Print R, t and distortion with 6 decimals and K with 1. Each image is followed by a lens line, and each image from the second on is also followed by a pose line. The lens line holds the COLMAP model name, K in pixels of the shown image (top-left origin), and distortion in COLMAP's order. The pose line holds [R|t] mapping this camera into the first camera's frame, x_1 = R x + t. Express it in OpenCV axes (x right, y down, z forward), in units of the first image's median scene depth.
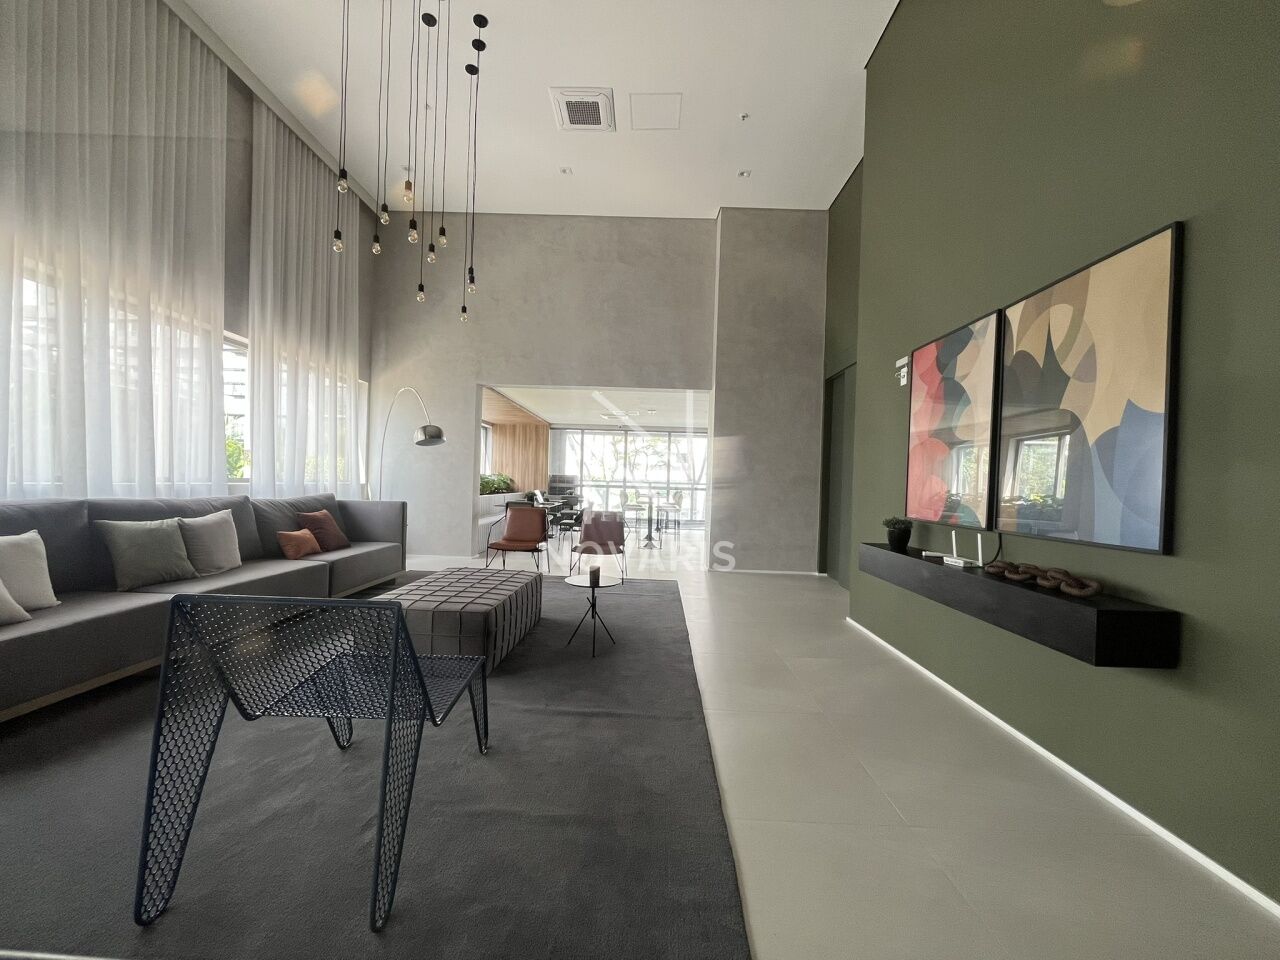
lens RADIAL K [[519.6, 0, 640.2], [0, 519.6, 486.7], [0, 0, 1]] dist [-0.003930, 0.000429]
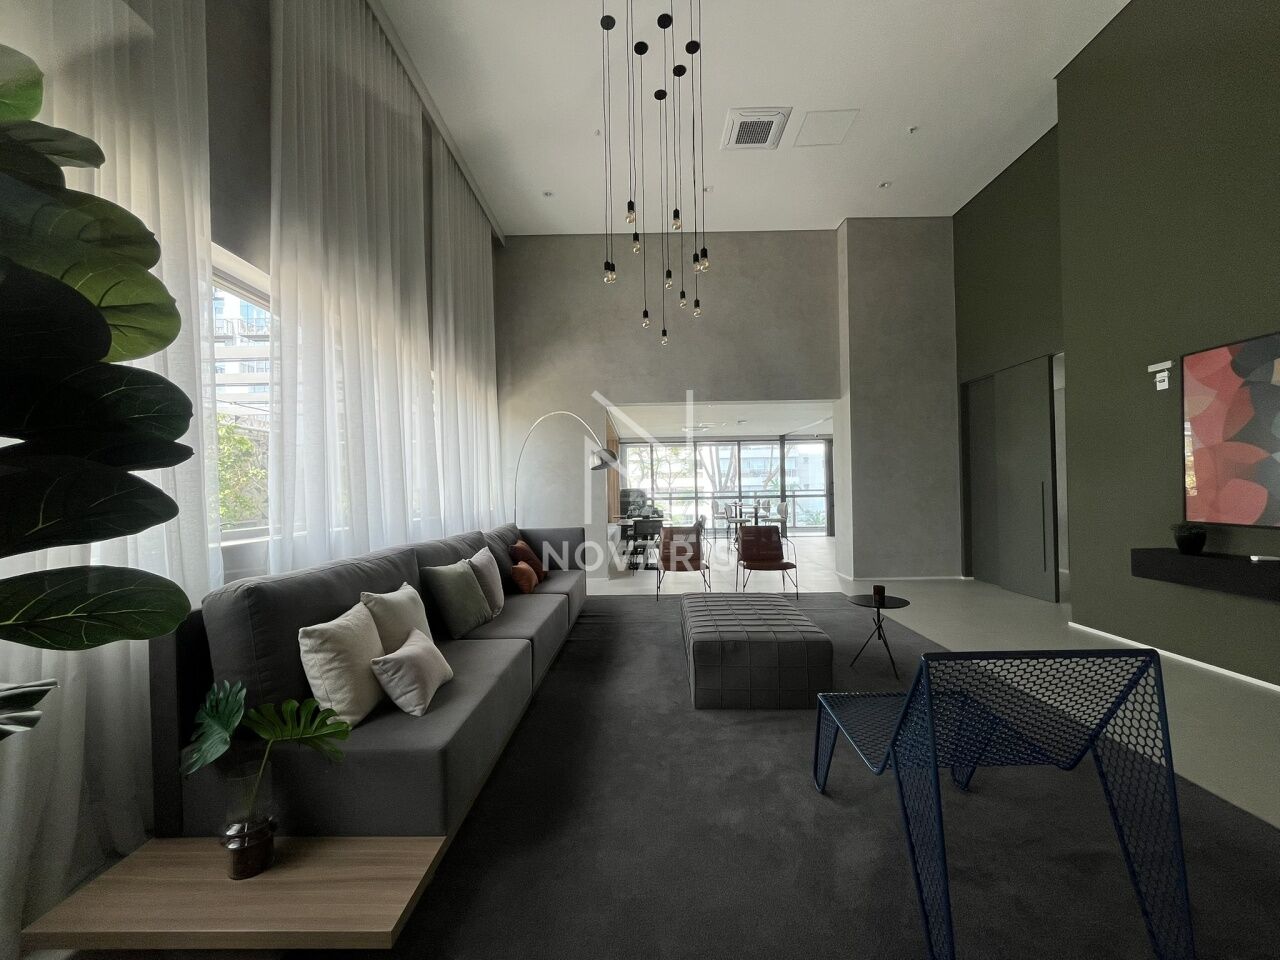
lens RADIAL K [[519.6, 0, 640.4], [0, 519.6, 485.9], [0, 0, 1]] dist [-0.003930, 0.000429]
pose [[0.998729, -0.049135, 0.011204, -0.301412], [0.049305, 0.998664, -0.015460, -0.025174], [-0.010430, 0.015993, 0.999818, 0.006371]]
